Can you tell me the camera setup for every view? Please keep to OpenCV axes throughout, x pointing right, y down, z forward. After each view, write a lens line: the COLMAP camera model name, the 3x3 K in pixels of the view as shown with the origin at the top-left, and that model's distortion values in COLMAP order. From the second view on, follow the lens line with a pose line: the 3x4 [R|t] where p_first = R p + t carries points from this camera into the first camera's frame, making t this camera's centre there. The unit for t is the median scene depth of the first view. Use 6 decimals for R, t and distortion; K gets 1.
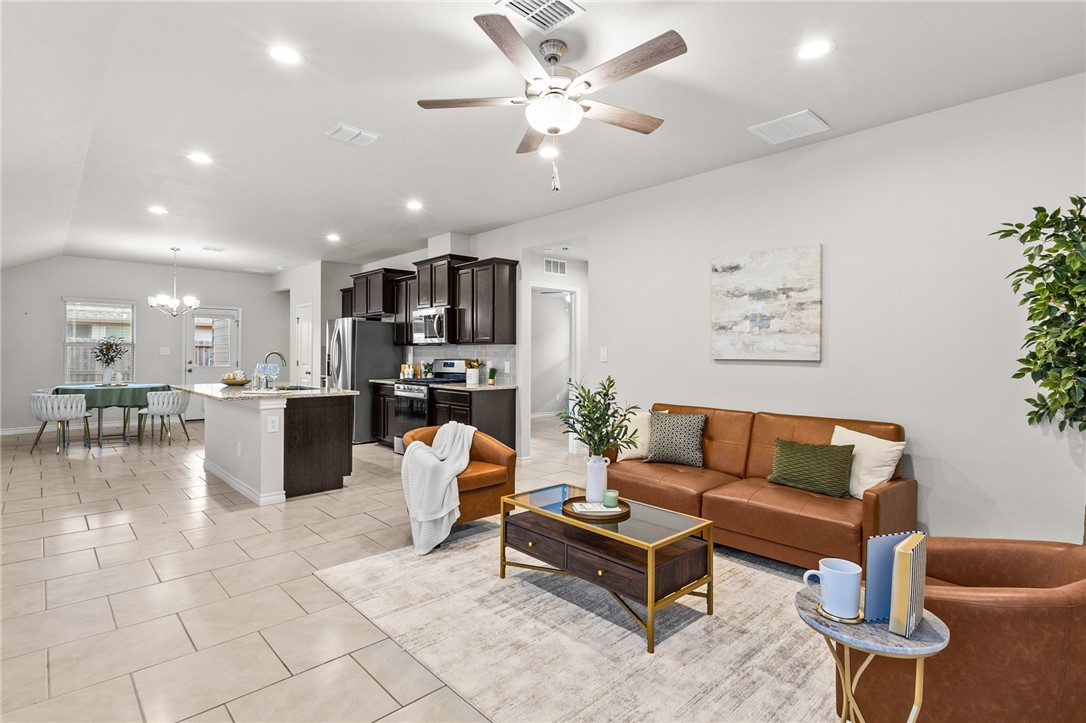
lens RADIAL K [[523.6, 0, 543.0], [0, 523.6, 361.5], [0, 0, 1]] dist [-0.001773, -0.000224]
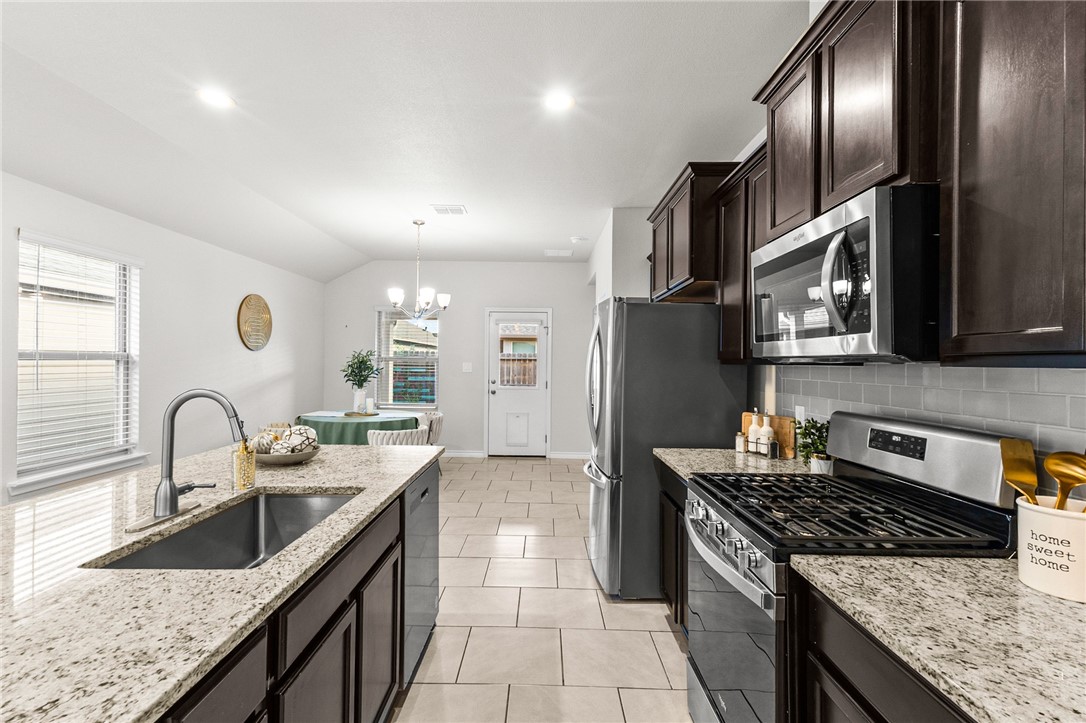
lens RADIAL K [[506.8, 0, 543.0], [0, 506.8, 361.5], [0, 0, 1]] dist [0.038485, -0.000282]
pose [[0.720353, 0.001619, -0.693606, -0.212356], [-0.016827, 0.999744, -0.015143, -0.042412], [0.693404, 0.022580, 0.720195, 1.146079]]
